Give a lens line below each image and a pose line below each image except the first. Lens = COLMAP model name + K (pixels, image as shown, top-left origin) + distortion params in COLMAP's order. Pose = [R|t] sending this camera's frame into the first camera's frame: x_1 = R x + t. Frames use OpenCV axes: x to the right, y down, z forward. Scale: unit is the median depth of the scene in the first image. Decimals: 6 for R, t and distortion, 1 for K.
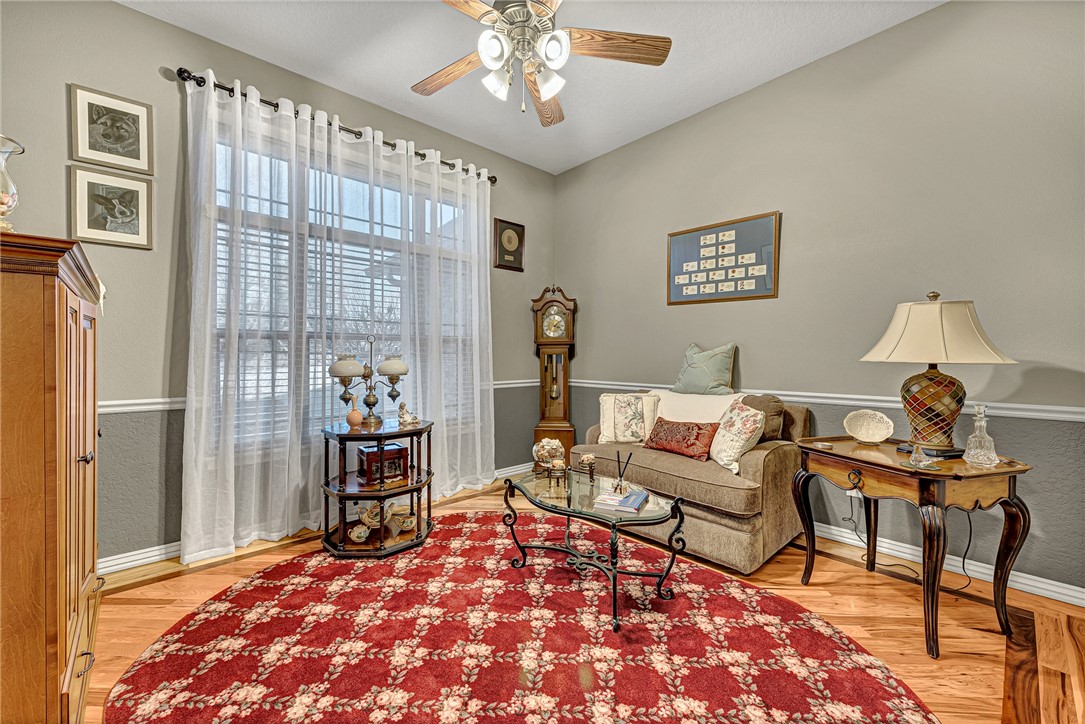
lens RADIAL K [[432.9, 0, 546.8], [0, 432.9, 362.7], [0, 0, 1]] dist [0.004649, -0.001131]
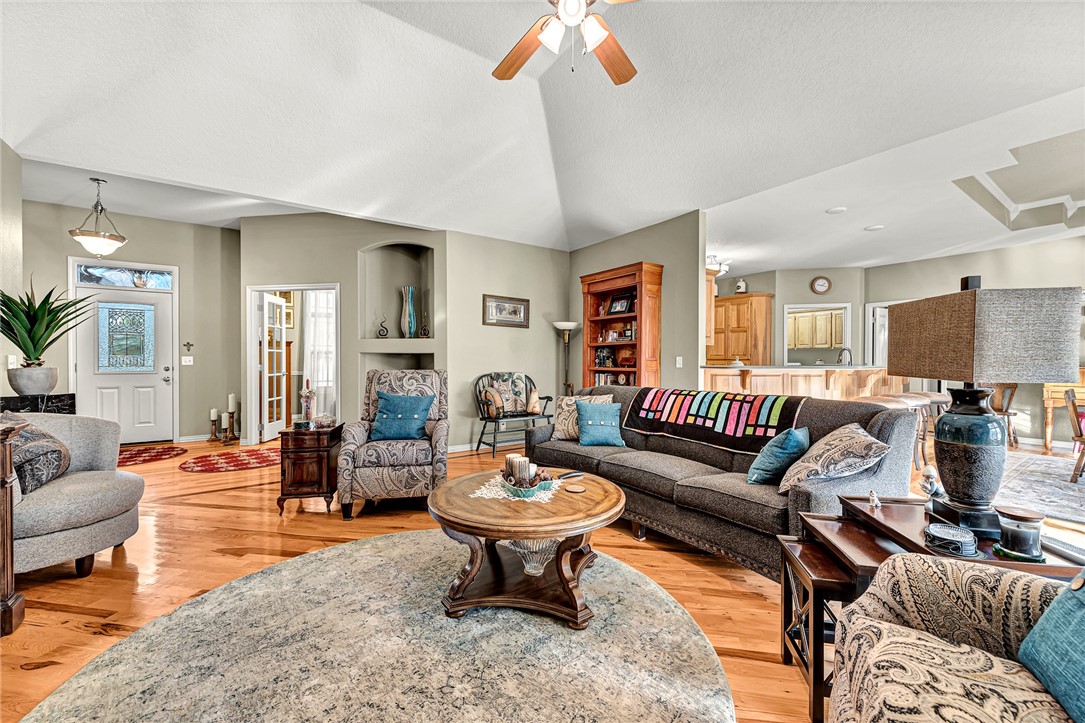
lens RADIAL K [[432.9, 0, 548.1], [0, 432.9, 369.4], [0, 0, 1]] dist [0.004649, -0.001131]
pose [[0.989567, 0.000425, -0.144071, 1.375851], [-0.000348, 1.000000, 0.000559, 0.055399], [0.144071, -0.000503, 0.989567, -1.839331]]
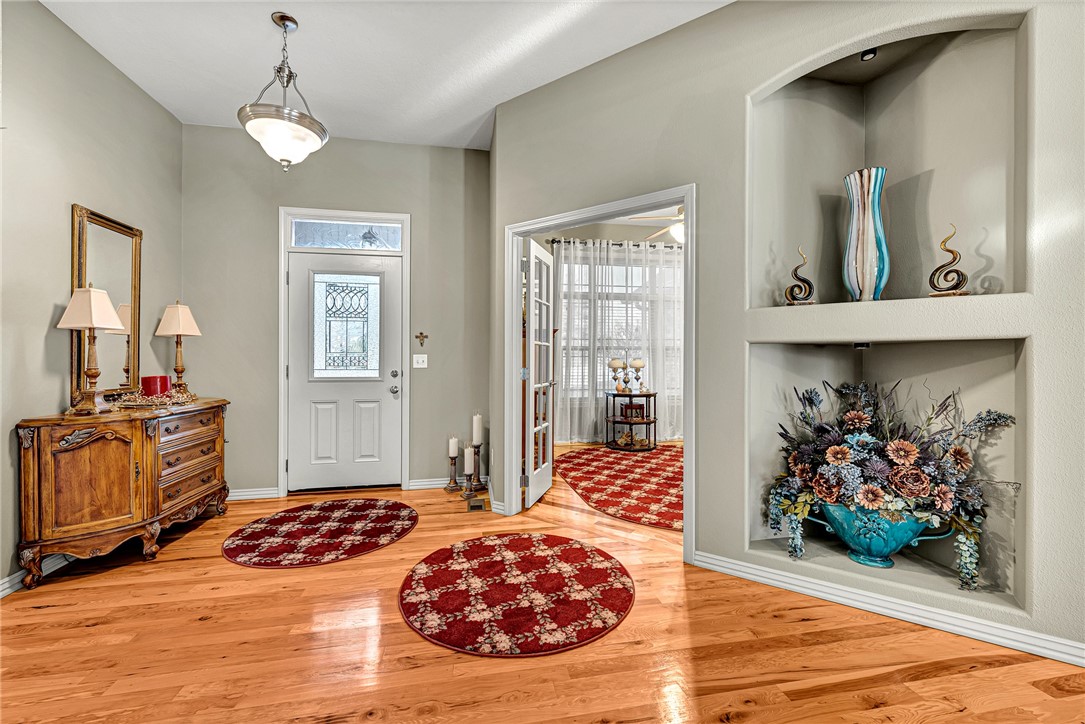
lens RADIAL K [[432.9, 0, 545.8], [0, 432.9, 362.9], [0, 0, 1]] dist [0.004649, -0.001131]
pose [[0.844139, -0.002773, -0.536118, 0.357643], [-0.004168, 0.999922, -0.011736, 0.033211], [0.536109, 0.012141, 0.844062, -0.903100]]
